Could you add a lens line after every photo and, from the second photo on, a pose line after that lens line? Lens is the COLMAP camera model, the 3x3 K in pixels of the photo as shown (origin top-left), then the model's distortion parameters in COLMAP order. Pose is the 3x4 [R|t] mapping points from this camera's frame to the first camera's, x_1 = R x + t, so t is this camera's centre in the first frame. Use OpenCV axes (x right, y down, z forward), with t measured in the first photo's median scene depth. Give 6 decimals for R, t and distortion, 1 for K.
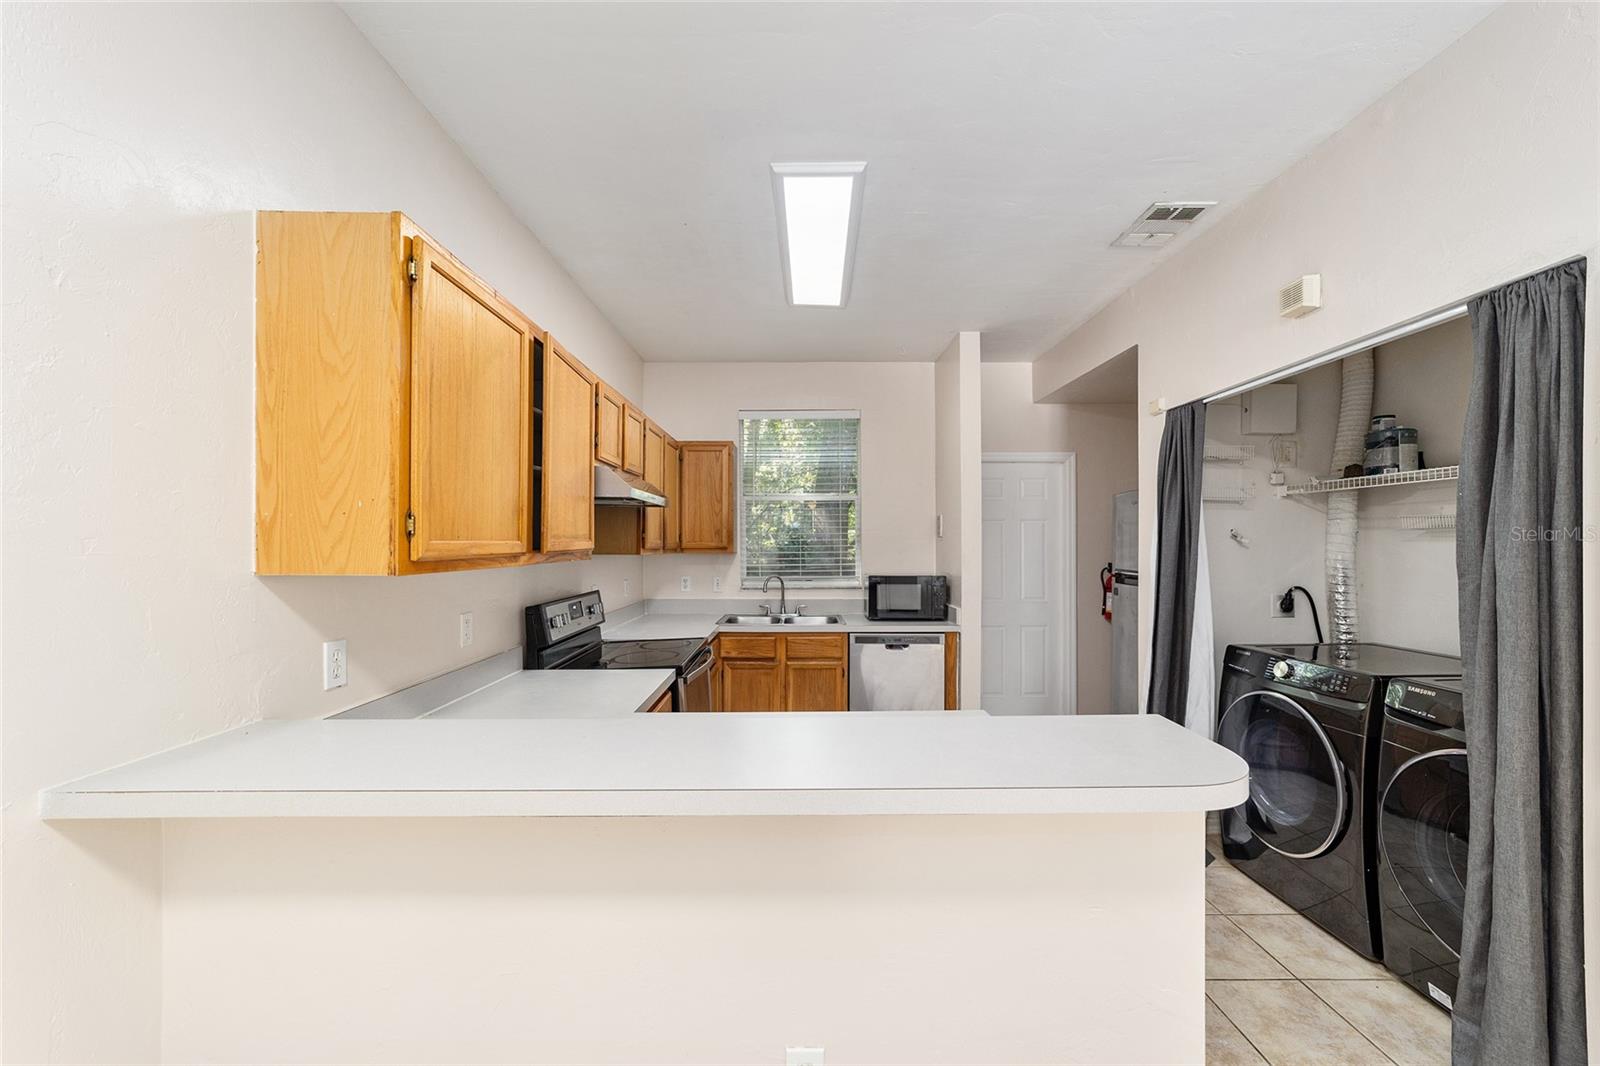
lens RADIAL K [[615.4, 0, 799.2], [0, 615.4, 539.2], [0, 0, 1]] dist [-0.003565, 0.003436]
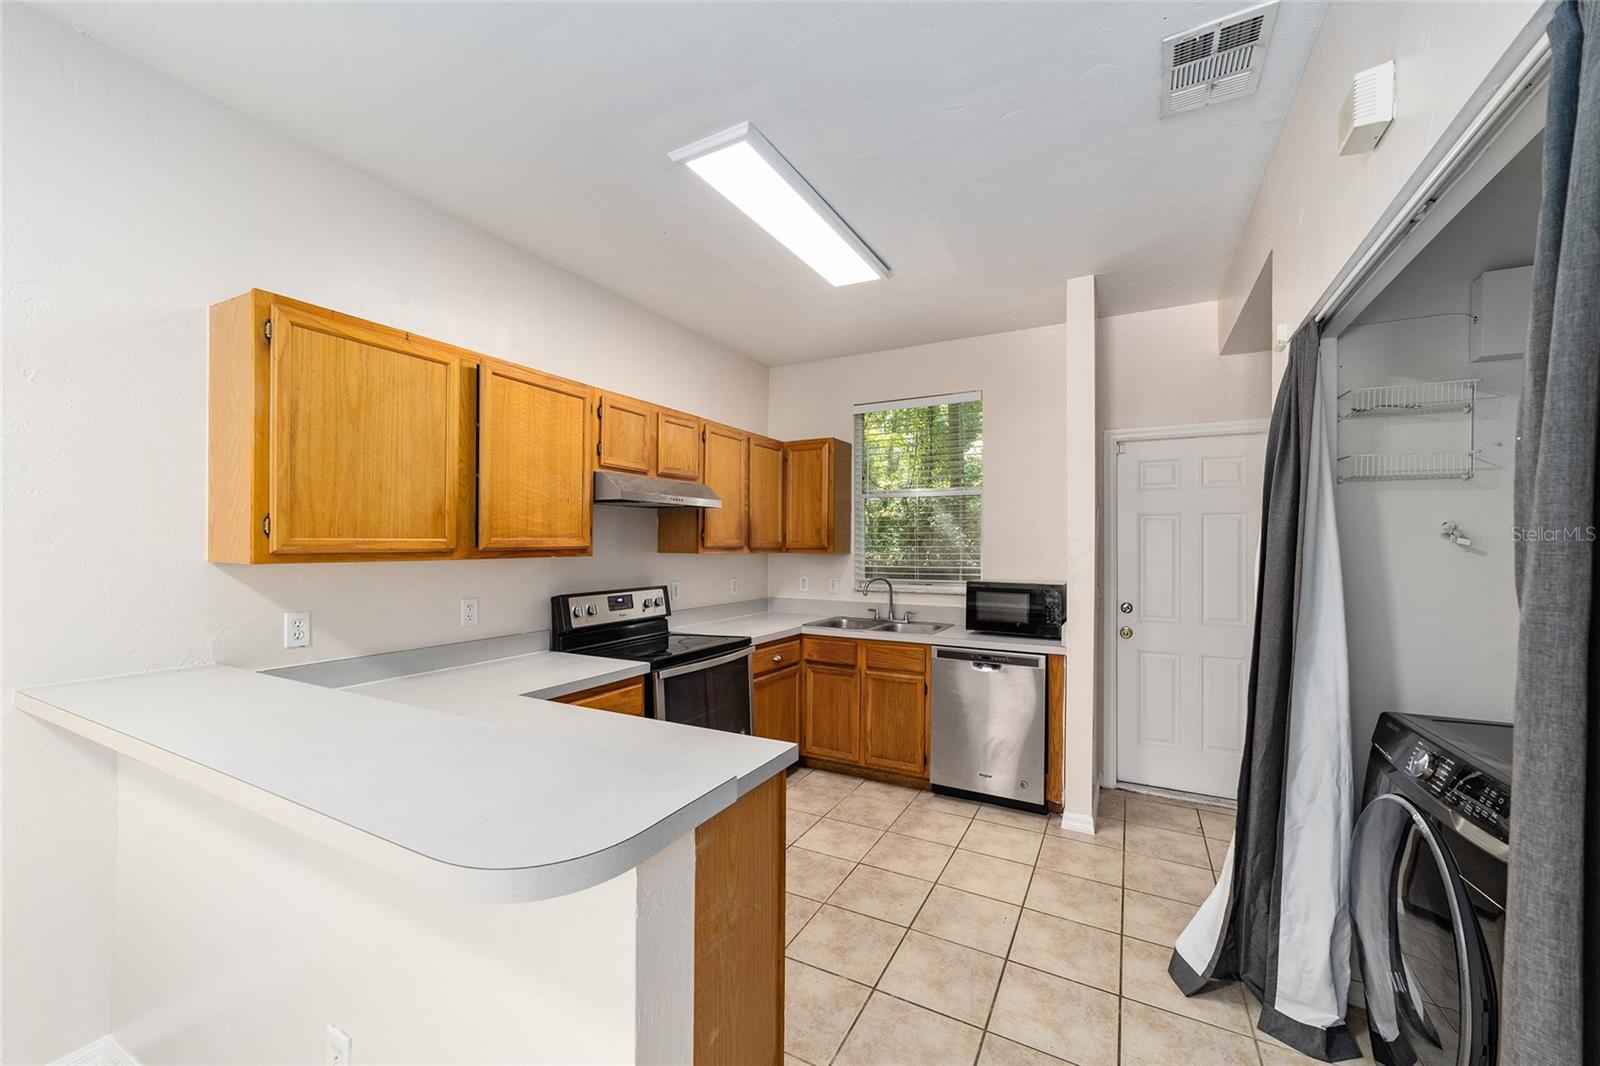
lens RADIAL K [[615.4, 0, 804.6], [0, 615.4, 540.6], [0, 0, 1]] dist [-0.003565, 0.003436]
pose [[0.880117, 0.002177, -0.474752, 0.351073], [-0.001931, 0.999998, 0.001006, 0.001964], [0.474753, 0.000031, 0.880119, 0.139265]]
